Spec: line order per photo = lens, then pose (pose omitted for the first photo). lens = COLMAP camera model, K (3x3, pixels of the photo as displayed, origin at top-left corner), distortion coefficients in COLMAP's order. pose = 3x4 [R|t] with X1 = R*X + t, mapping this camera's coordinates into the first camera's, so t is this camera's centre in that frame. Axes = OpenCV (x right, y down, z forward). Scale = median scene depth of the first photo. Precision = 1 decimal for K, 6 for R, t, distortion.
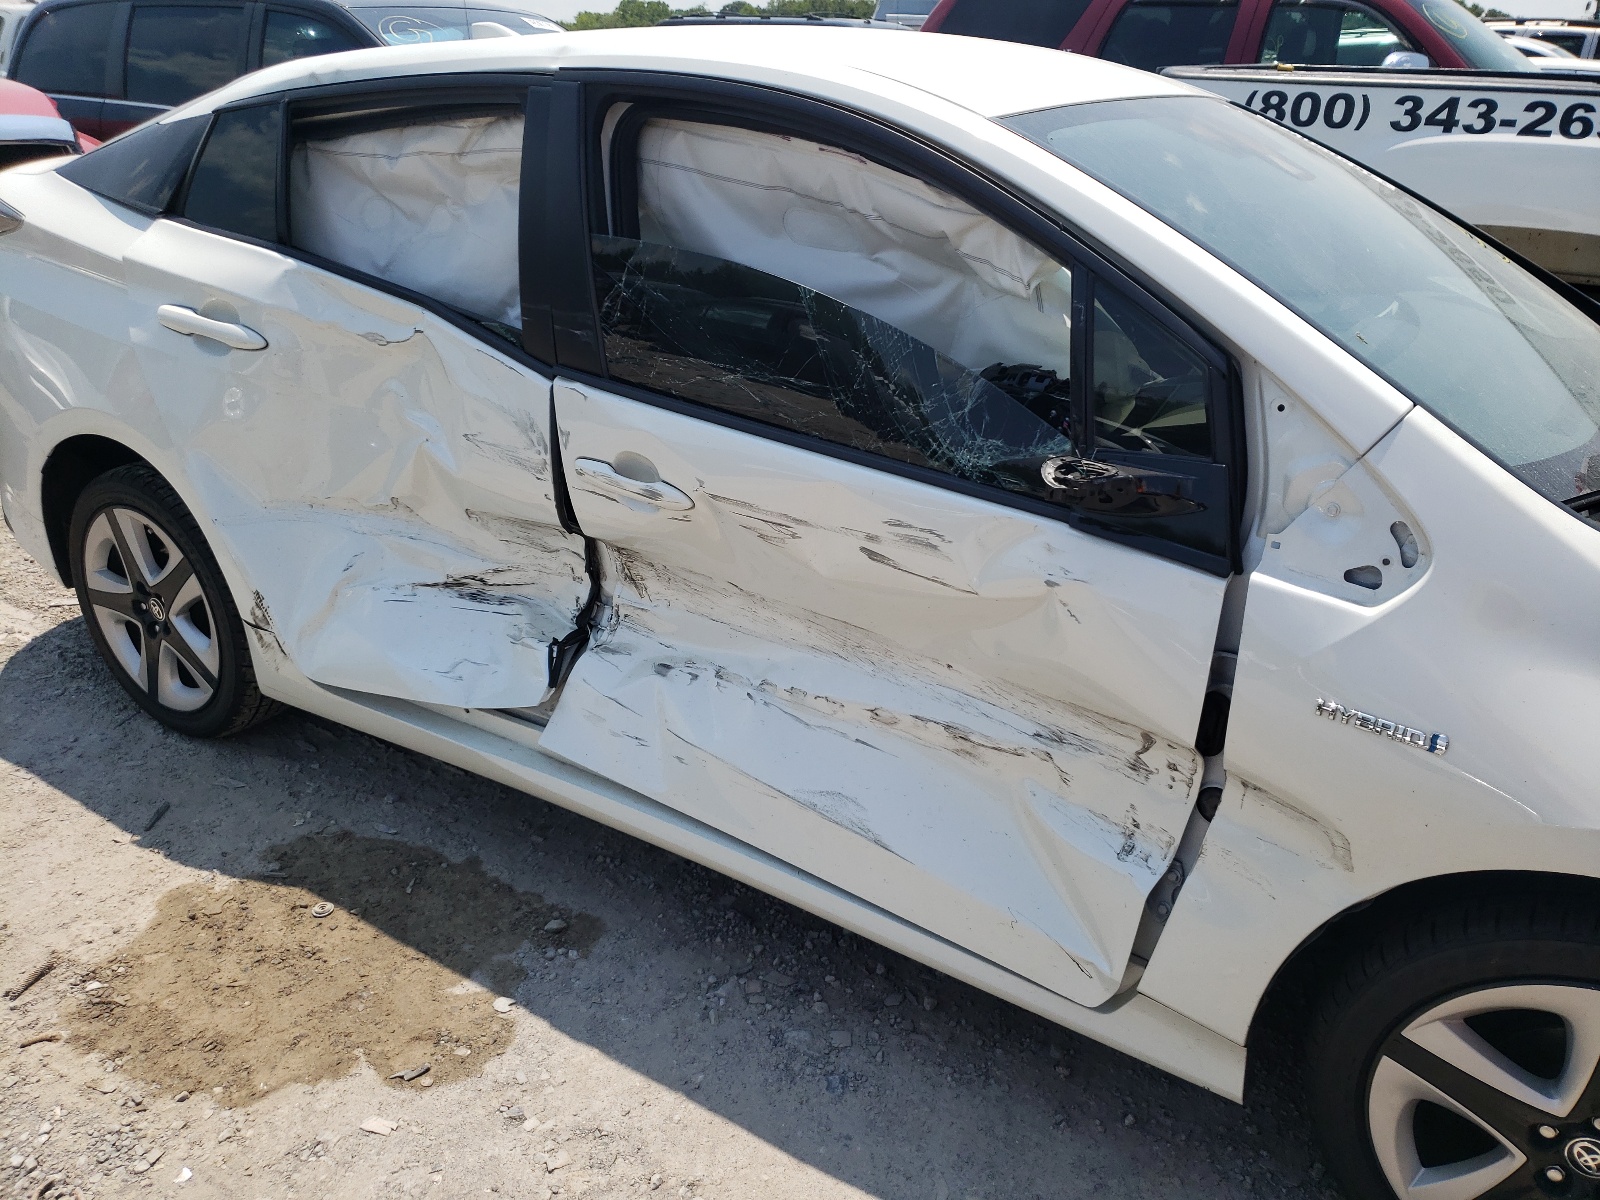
lens RADIAL K [[1185.6, 0, 800.0], [0, 1185.6, 600.0], [0, 0, 1]] dist [0.028836, -0.004088]
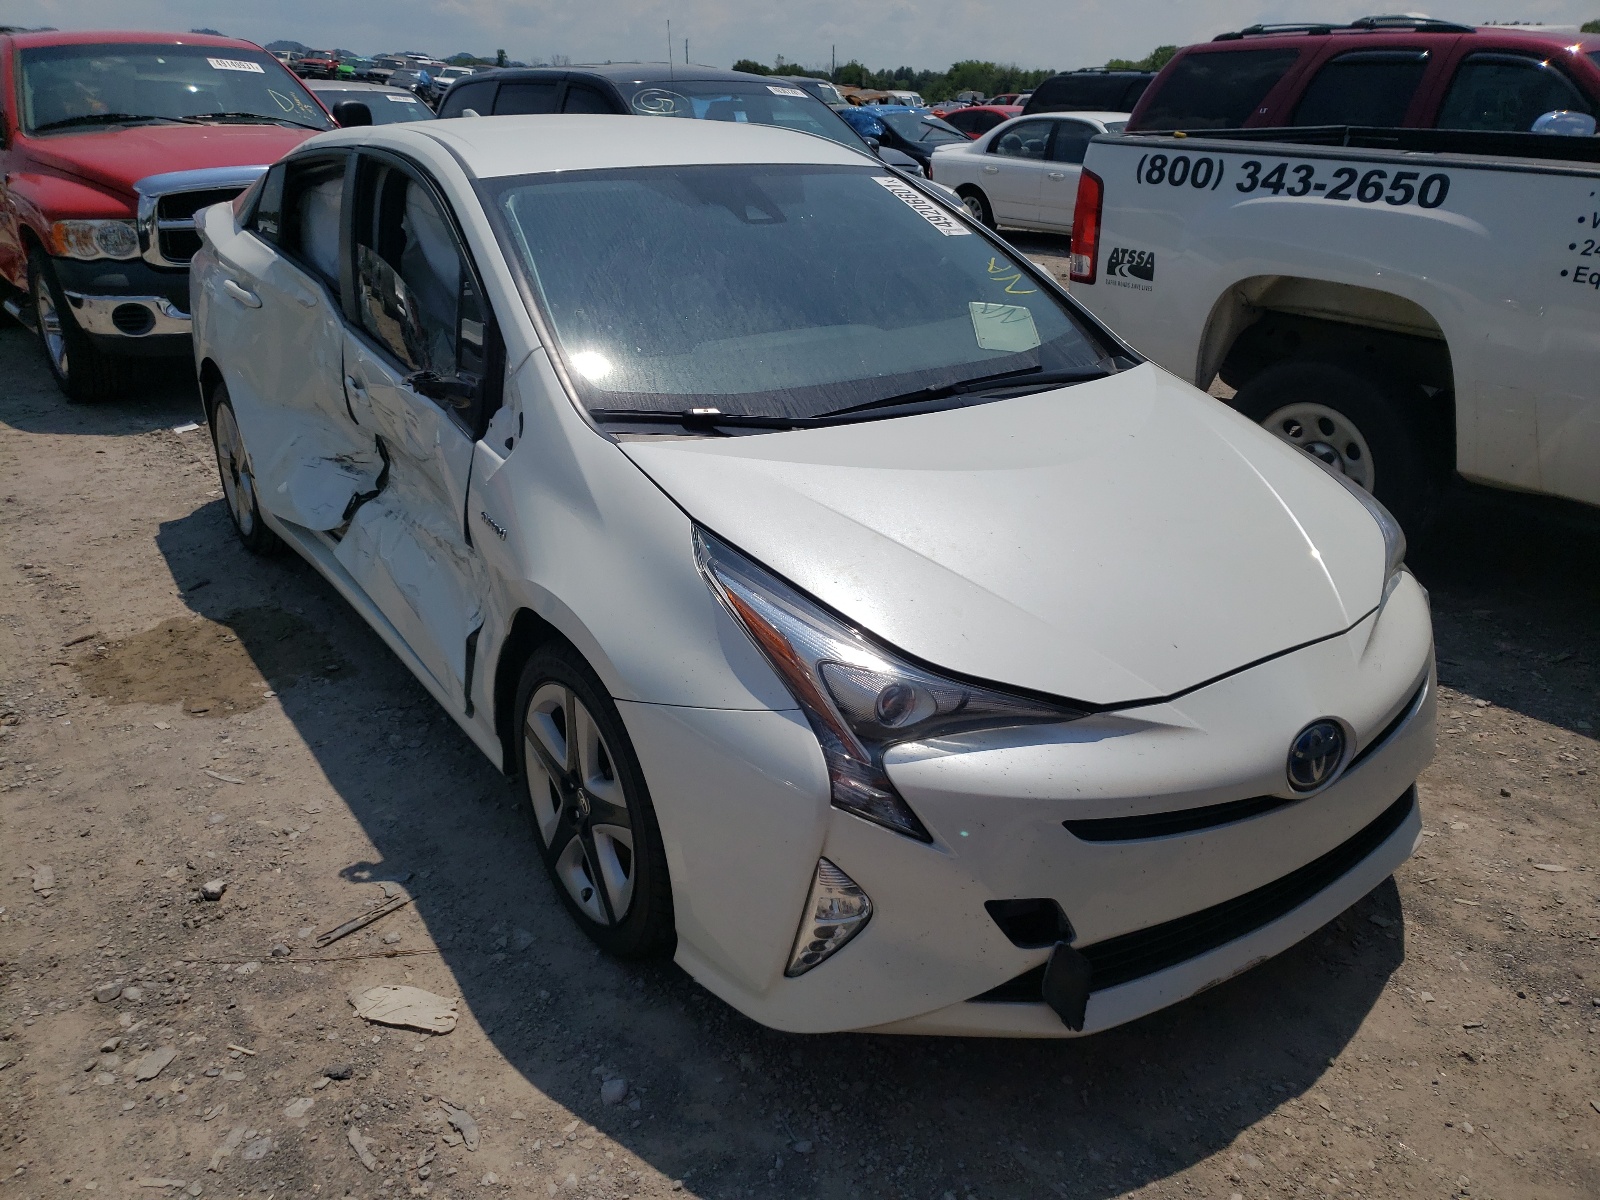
lens RADIAL K [[1185.6, 0, 800.0], [0, 1185.6, 600.0], [0, 0, 1]] dist [0.028836, -0.004088]
pose [[0.924782, 0.138297, -0.354474, 0.602413], [-0.149205, 0.988800, -0.003479, 0.059609], [0.350023, 0.056107, 0.935059, -0.189577]]
